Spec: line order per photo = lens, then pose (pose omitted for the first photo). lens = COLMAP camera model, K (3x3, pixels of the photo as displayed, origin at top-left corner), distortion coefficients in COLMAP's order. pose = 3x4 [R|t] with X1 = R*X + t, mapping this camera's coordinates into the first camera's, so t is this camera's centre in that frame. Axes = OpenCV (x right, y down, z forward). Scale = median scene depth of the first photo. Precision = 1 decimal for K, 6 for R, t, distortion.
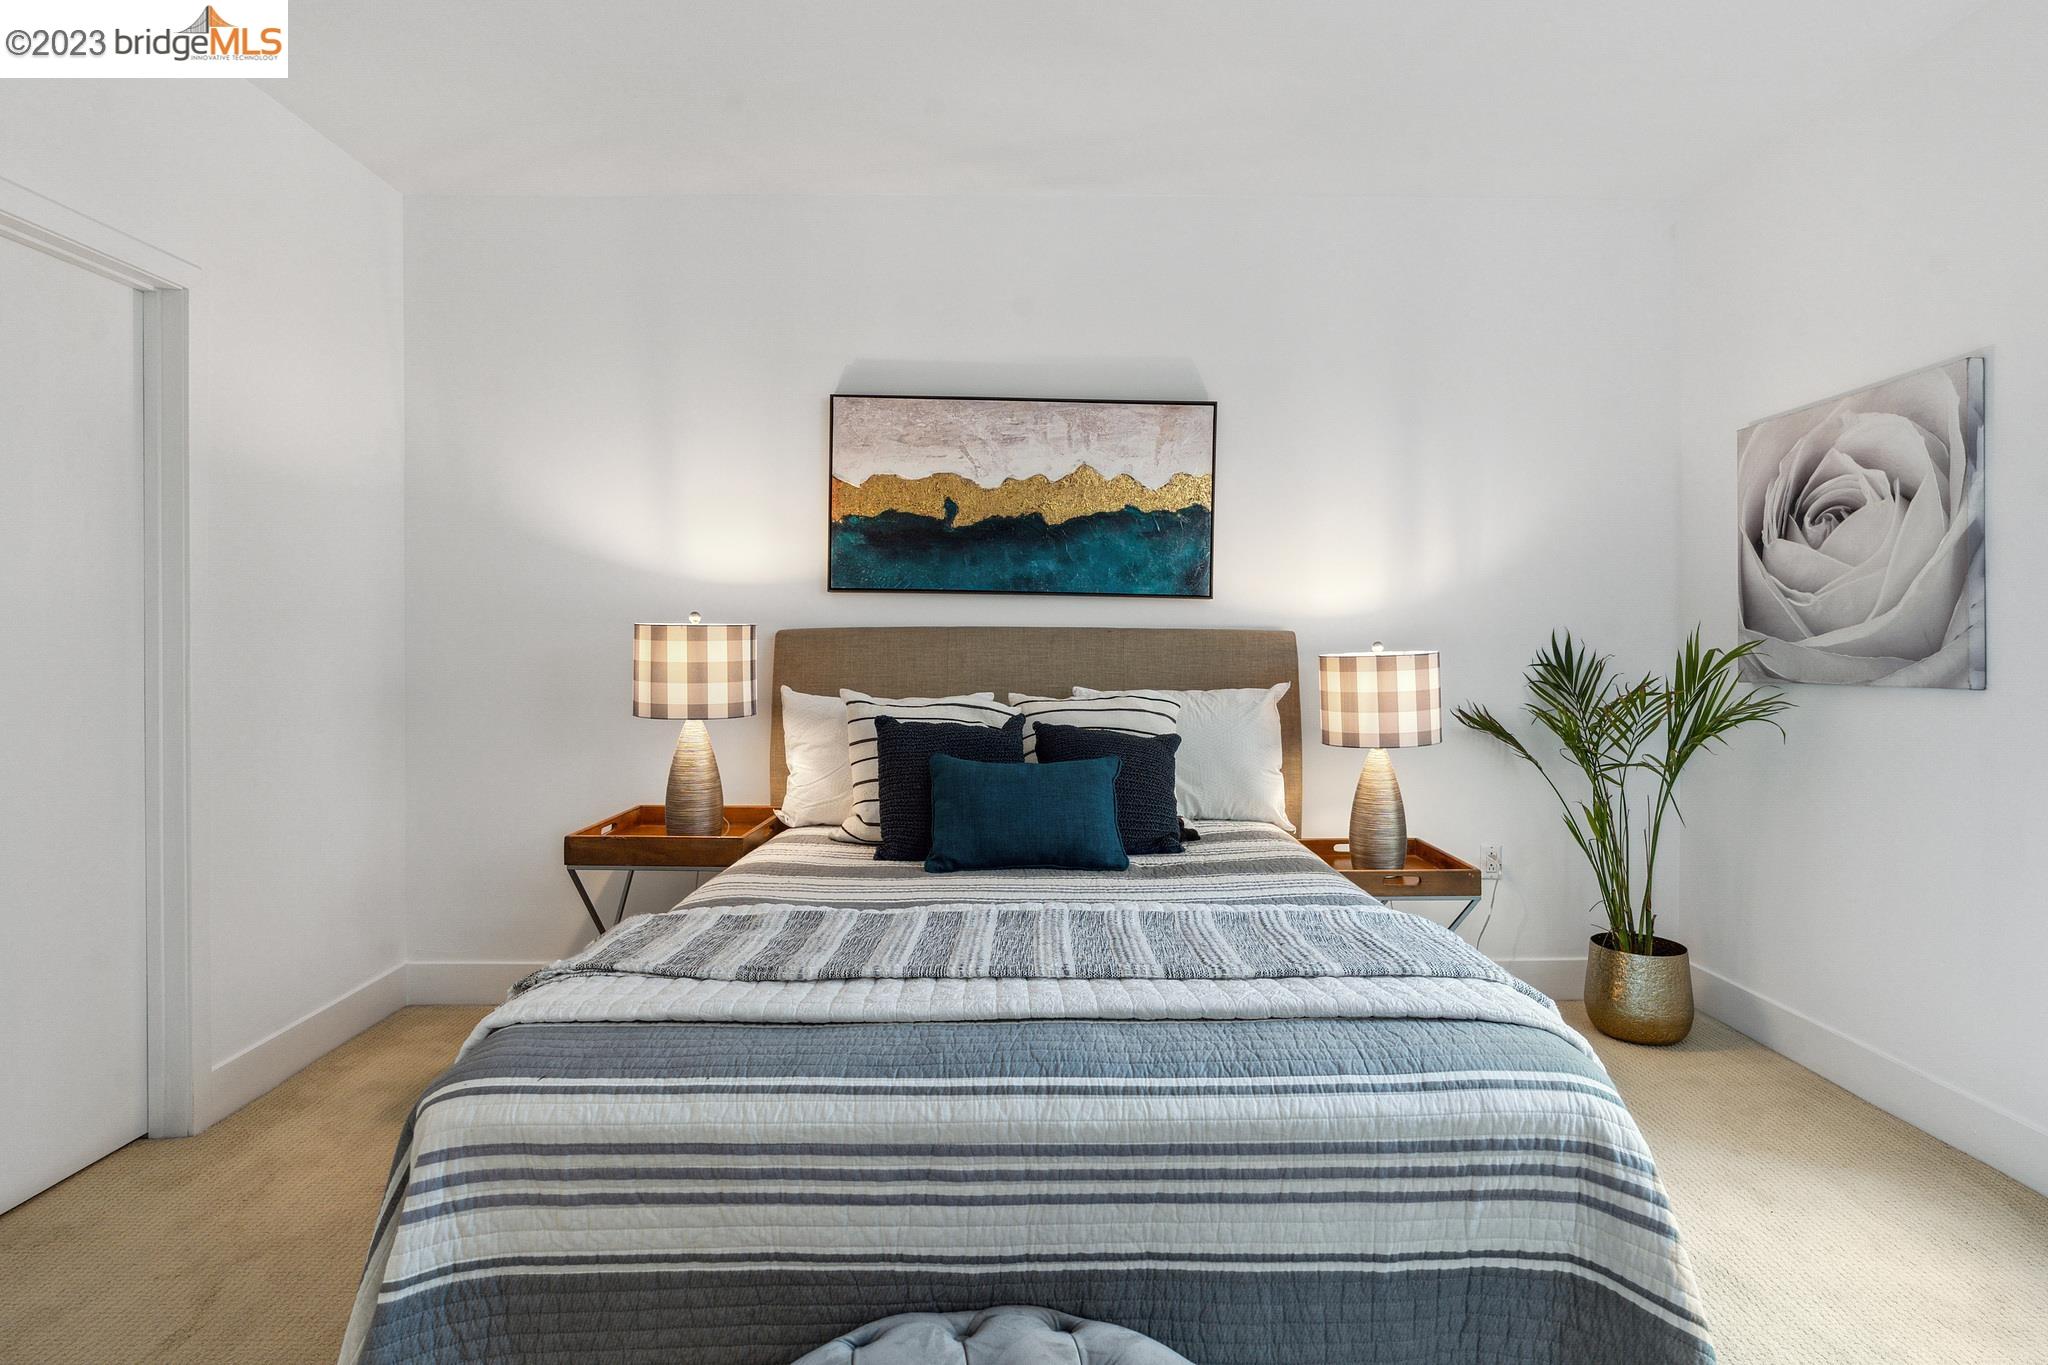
lens RADIAL K [[1042.7, 0, 1027.4], [0, 1042.7, 650.5], [0, 0, 1]] dist [-0.013945, 0.003383]
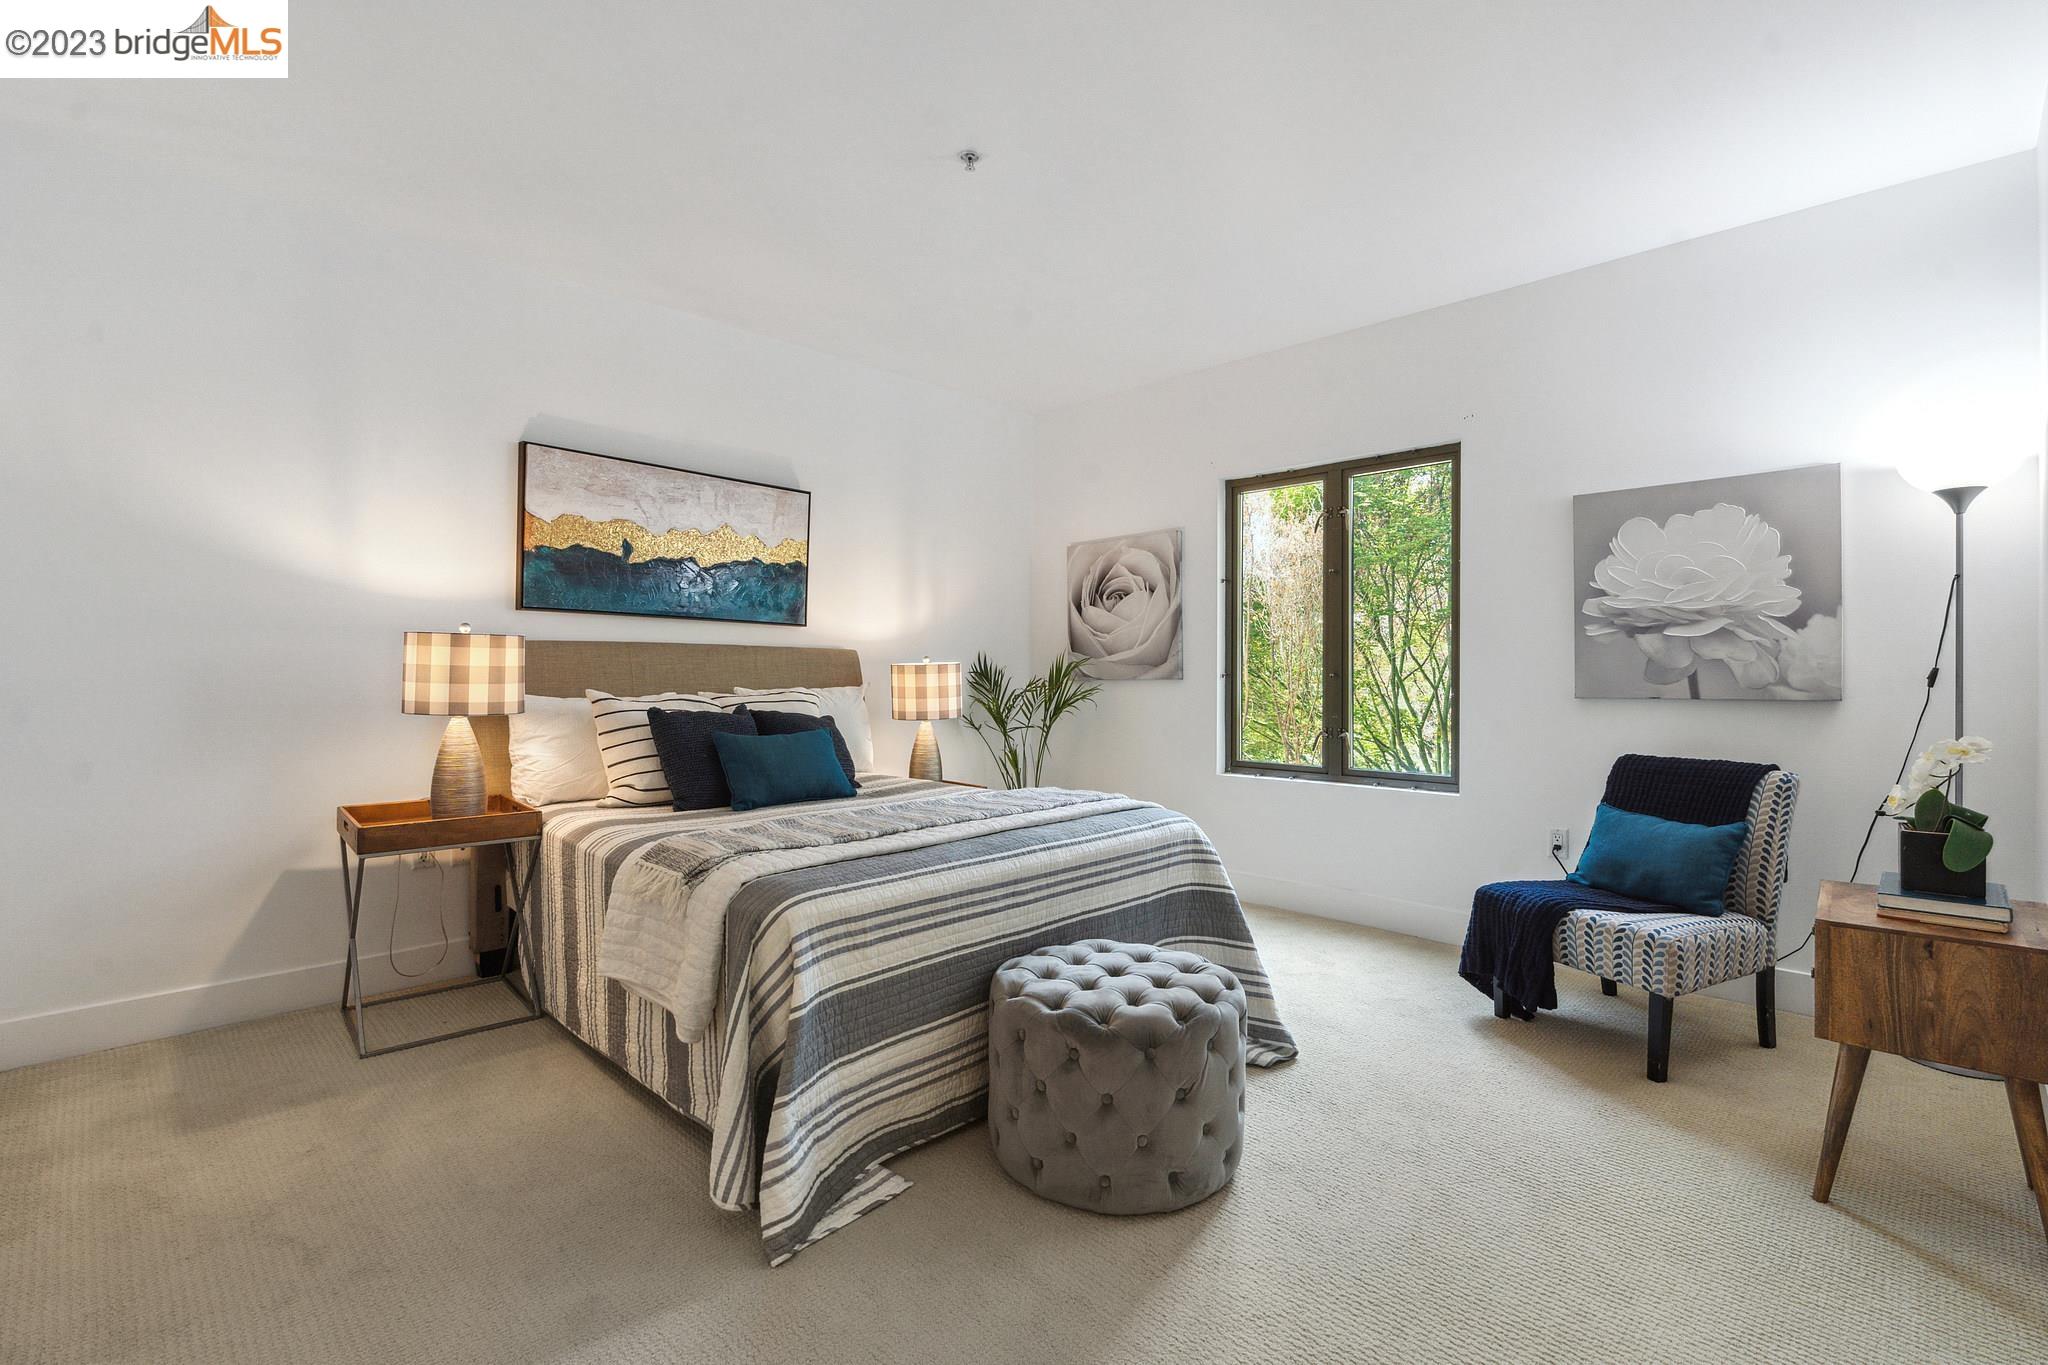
lens RADIAL K [[928.3, 0, 1037.7], [0, 928.3, 672.4], [0, 0, 1]] dist [-0.010052, 0.002165]
pose [[0.705907, -0.001044, 0.708304, -0.625708], [0.003750, 0.999990, -0.002264, 0.022535], [-0.708295, 0.004254, 0.705904, -0.172697]]
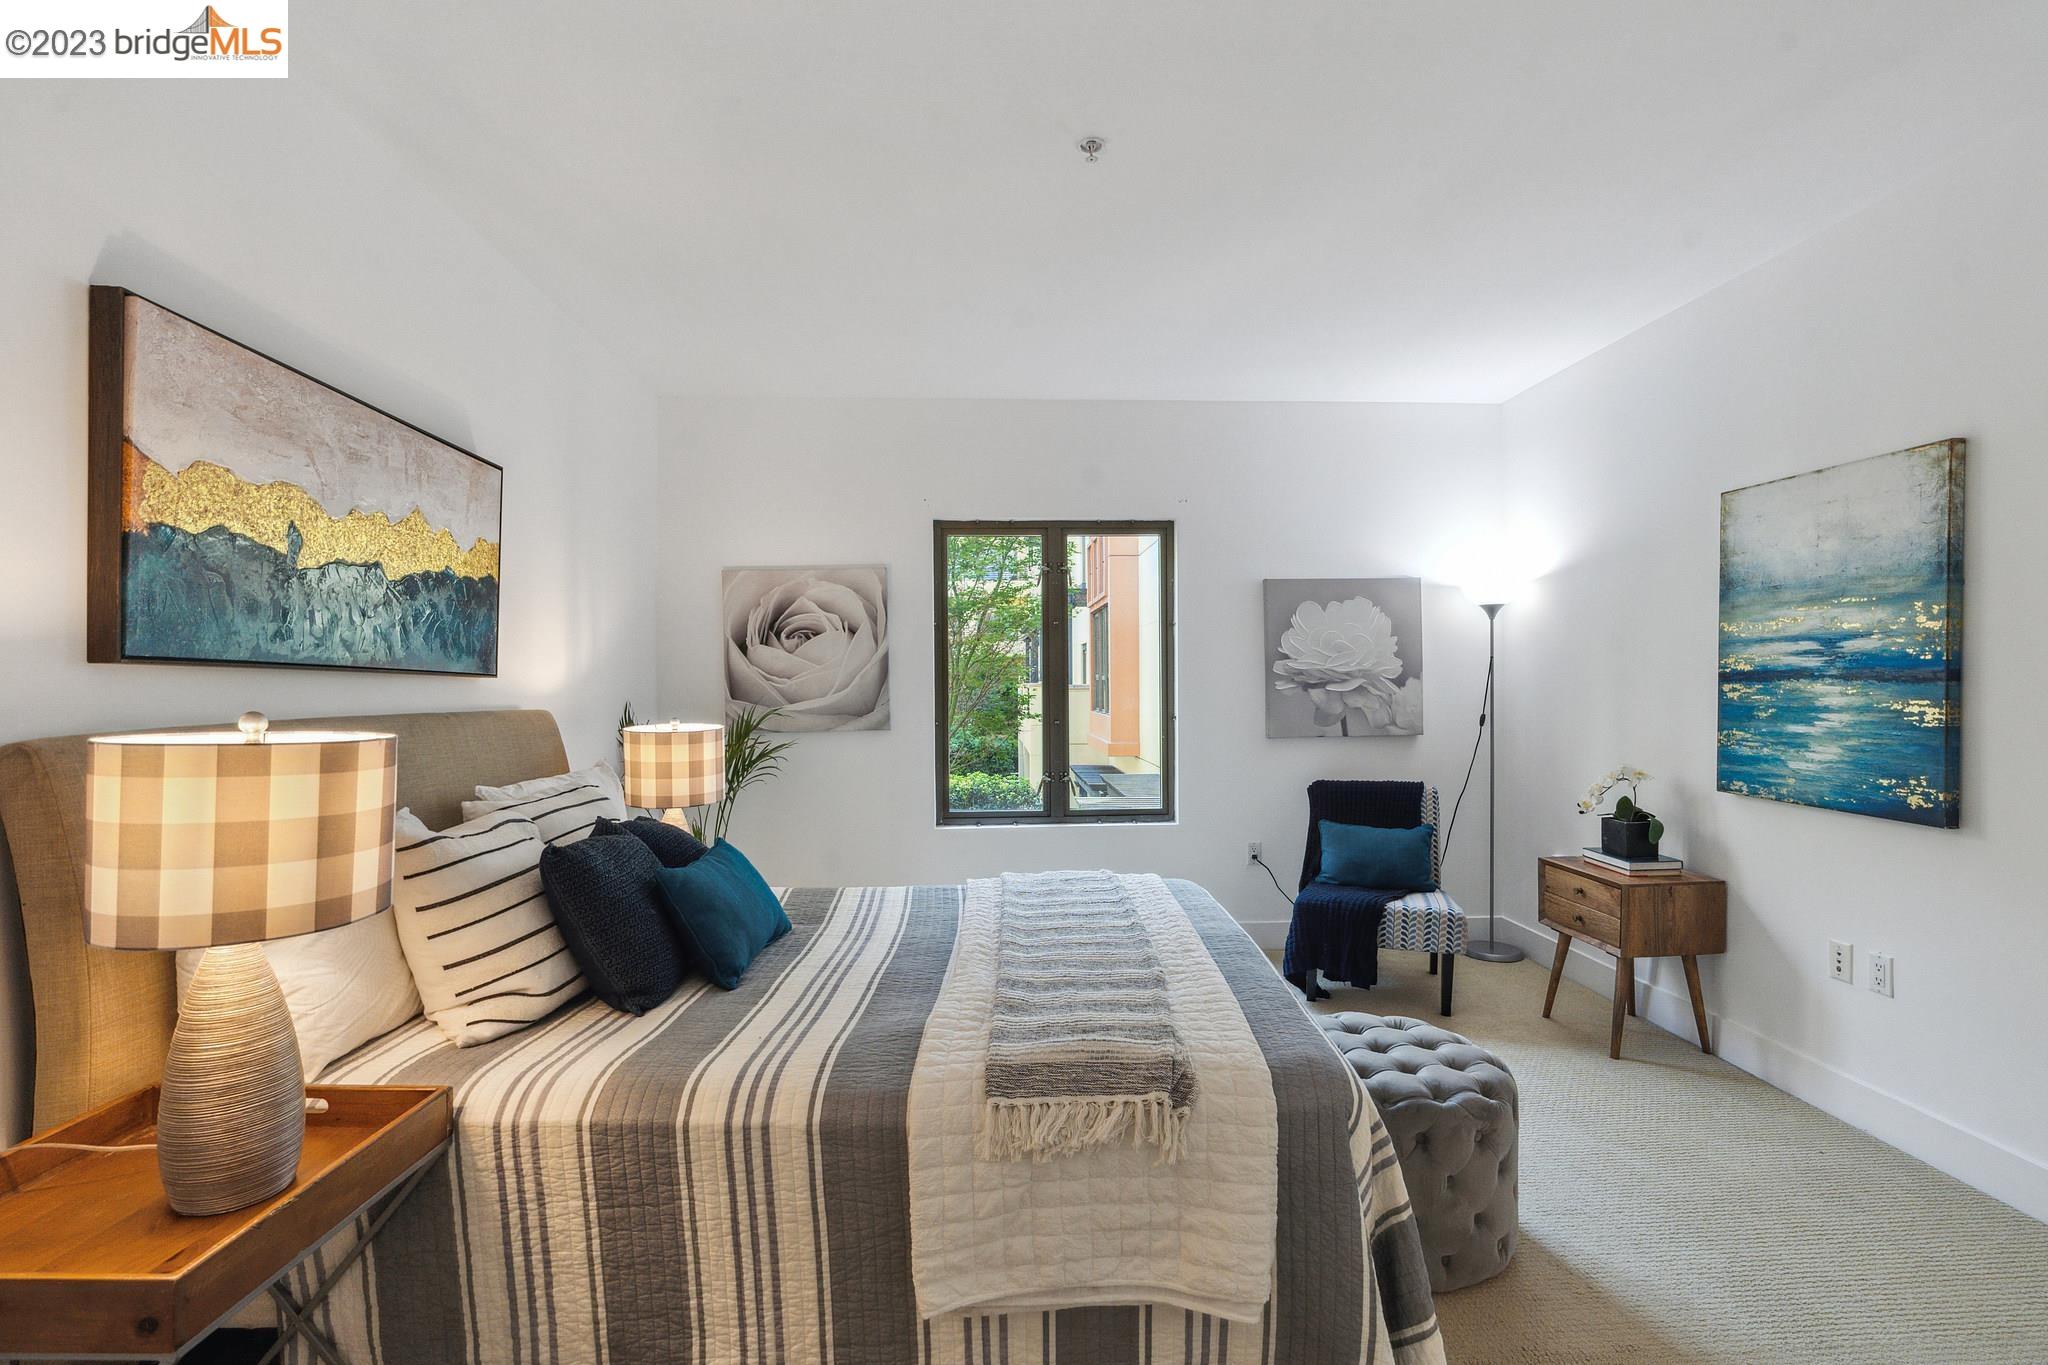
lens RADIAL K [[928.3, 0, 1039.0], [0, 928.3, 684.6], [0, 0, 1]] dist [-0.010052, 0.002165]
pose [[-0.041995, -0.004404, 0.999108, -0.813163], [0.013393, 0.999898, 0.004970, -0.050203], [-0.999028, 0.013590, -0.041932, 0.675943]]
